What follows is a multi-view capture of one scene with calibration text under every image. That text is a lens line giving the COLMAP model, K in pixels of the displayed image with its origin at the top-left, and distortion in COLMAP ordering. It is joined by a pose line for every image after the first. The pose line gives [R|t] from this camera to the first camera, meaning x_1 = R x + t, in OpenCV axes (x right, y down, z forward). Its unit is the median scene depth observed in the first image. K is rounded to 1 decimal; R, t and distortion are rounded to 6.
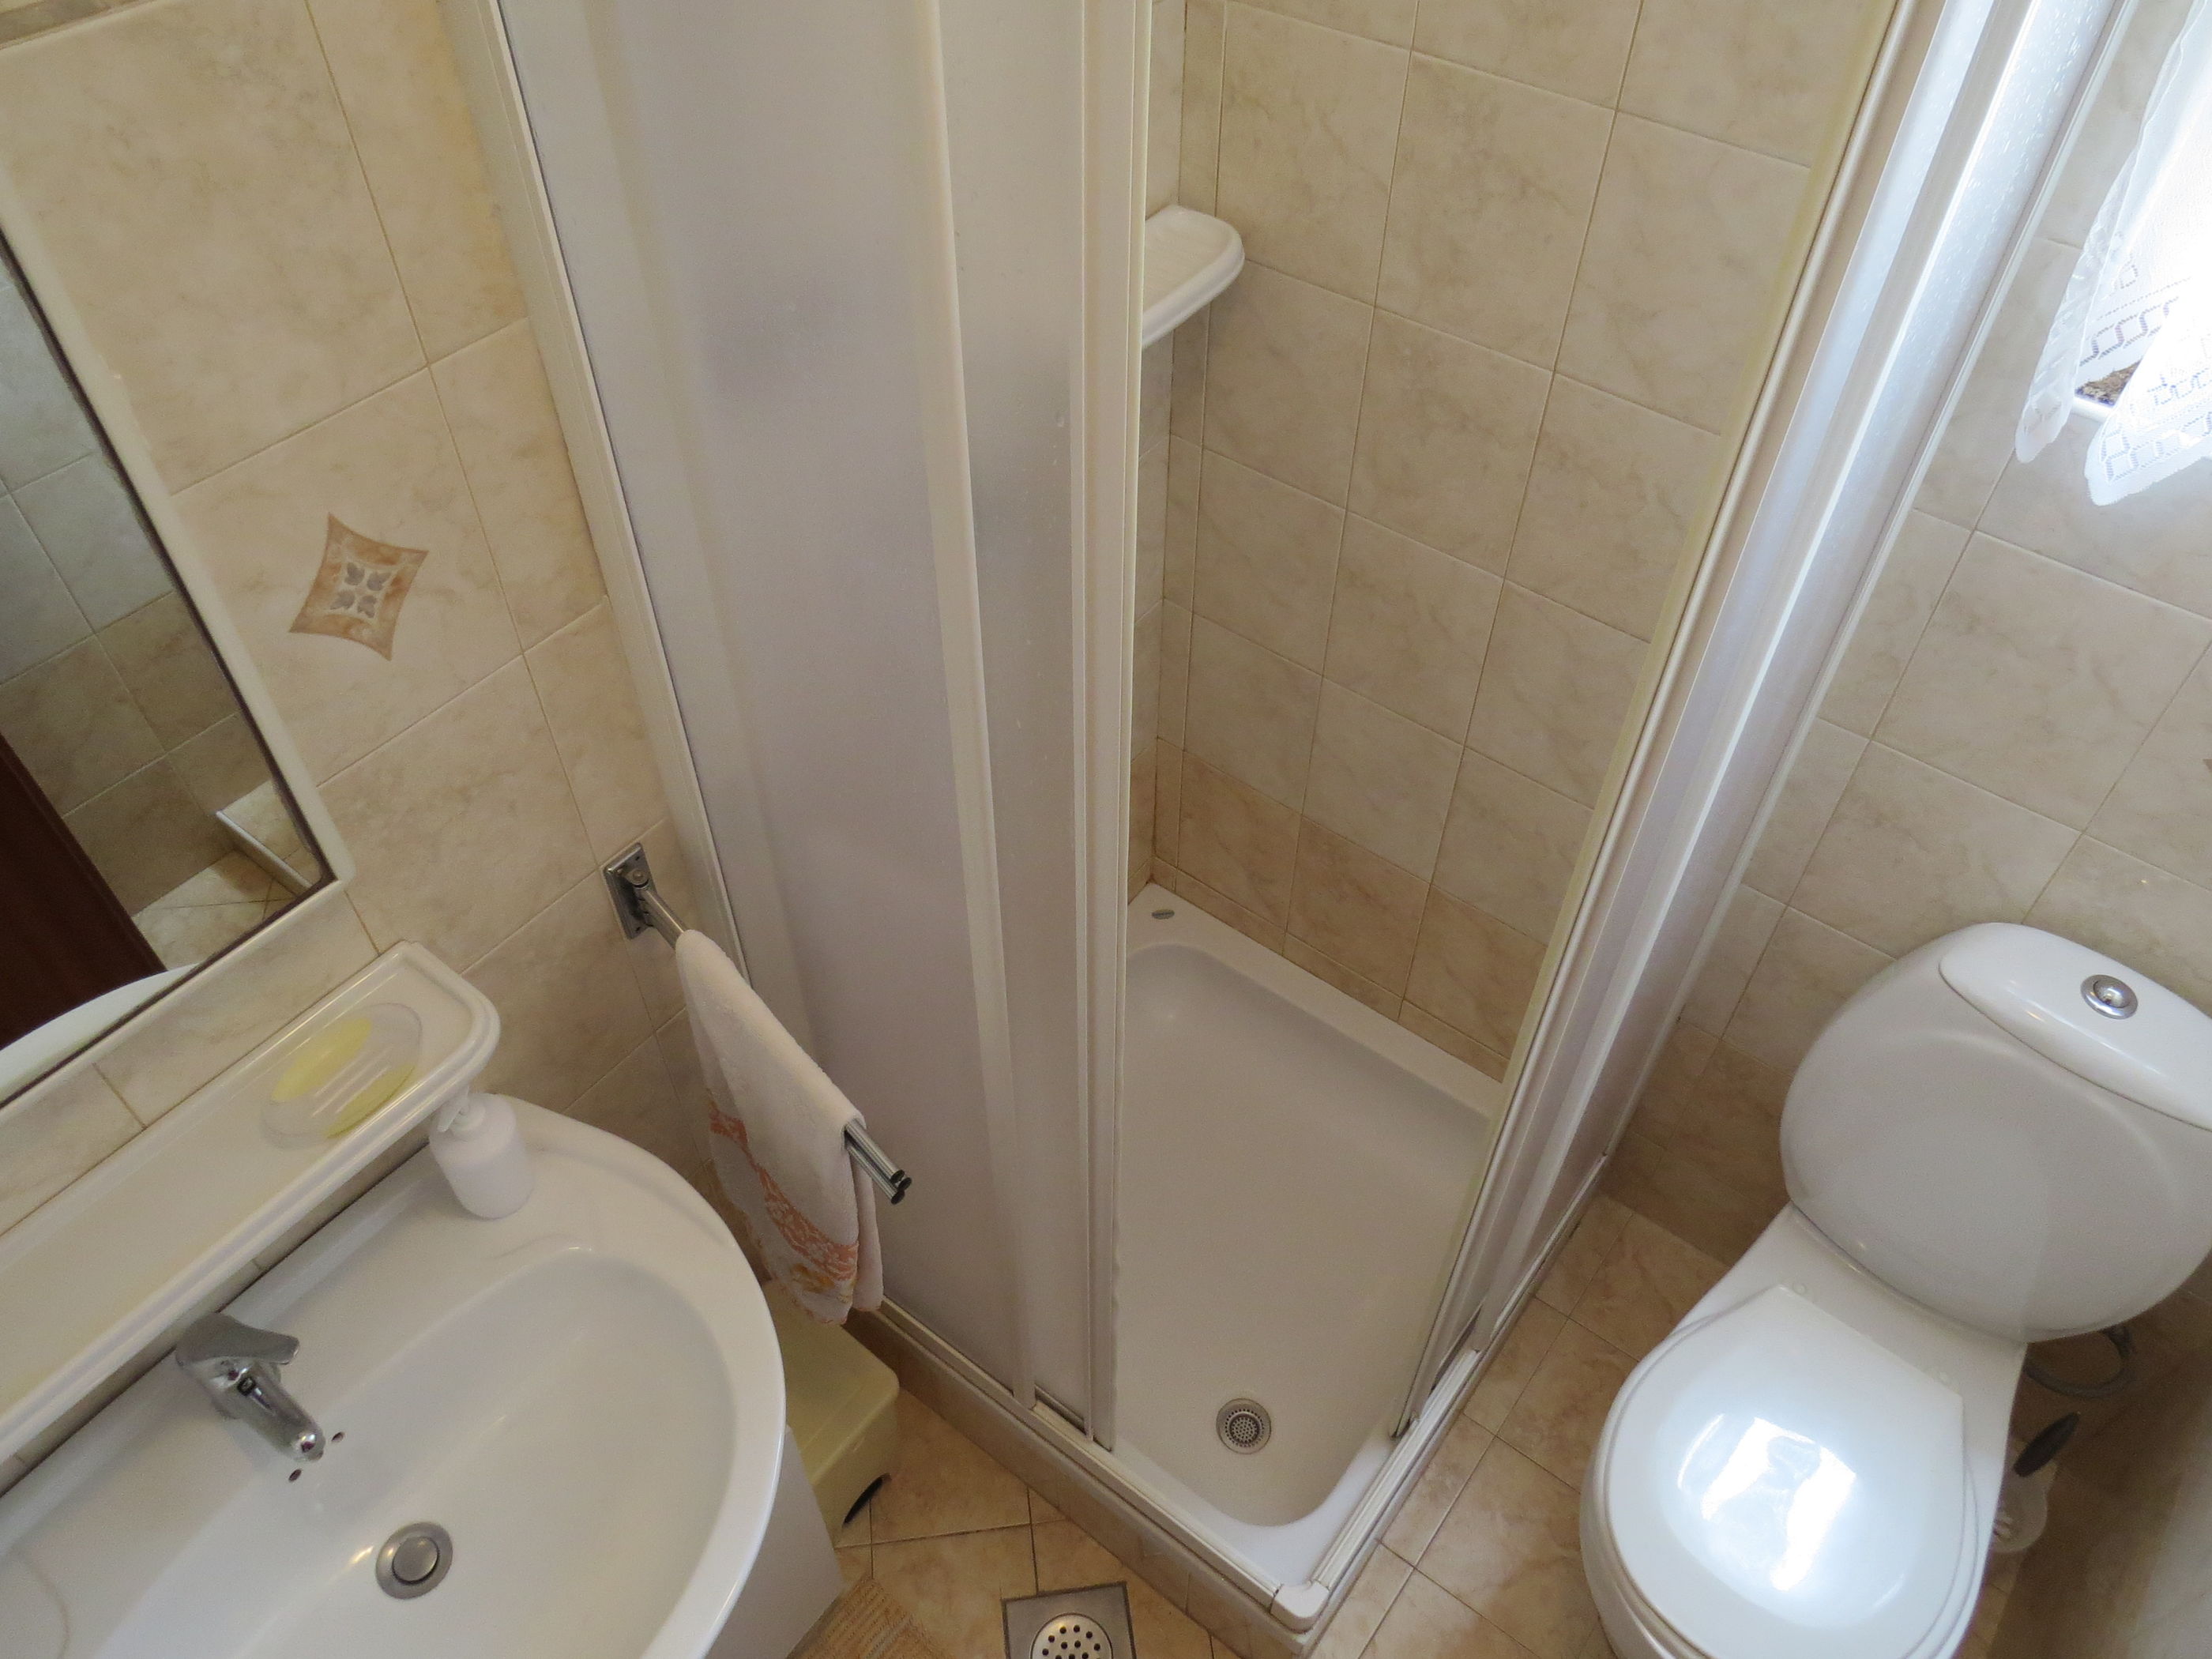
lens RADIAL K [[1589.8, 0, 1101.6], [0, 1589.8, 828.0], [0, 0, 1]] dist [-0.015446, -0.003505]
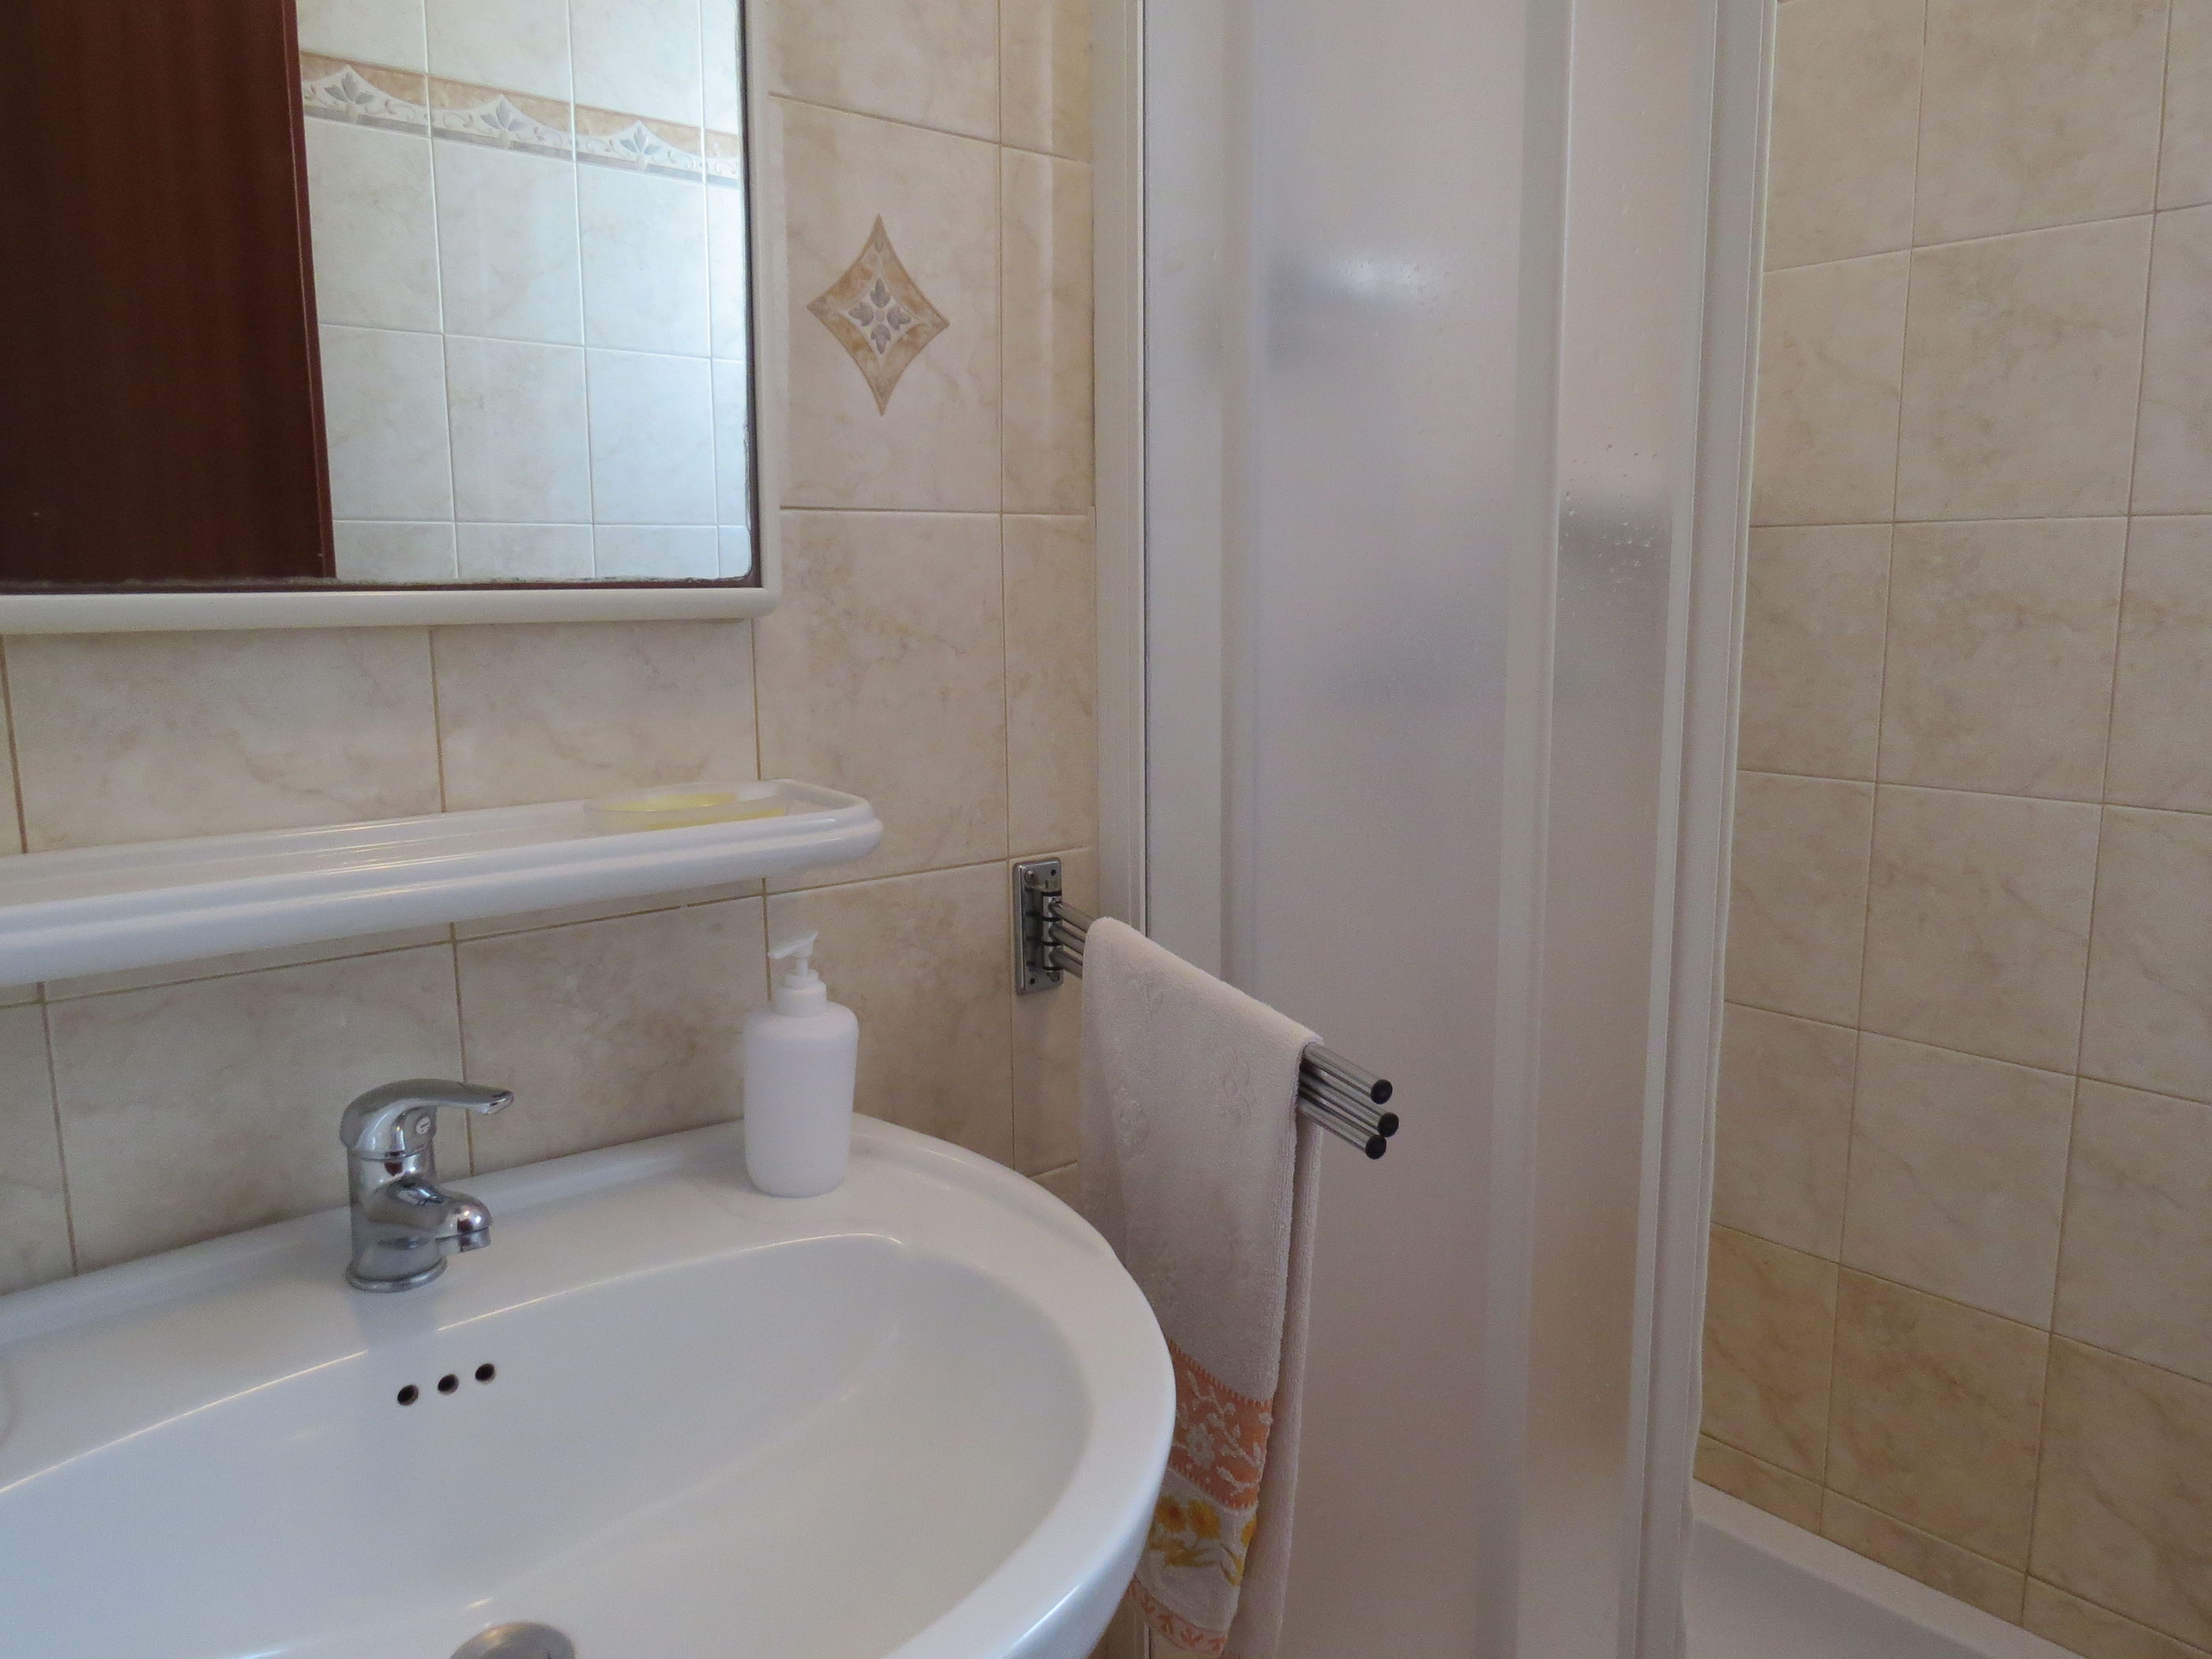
lens RADIAL K [[1589.8, 0, 1105.9], [0, 1589.8, 829.3], [0, 0, 1]] dist [-0.015446, -0.003505]
pose [[0.977841, 0.022913, -0.208090, -0.103599], [-0.146823, 0.783608, -0.603657, 0.545551], [0.149229, 0.620833, 0.769608, 0.389745]]
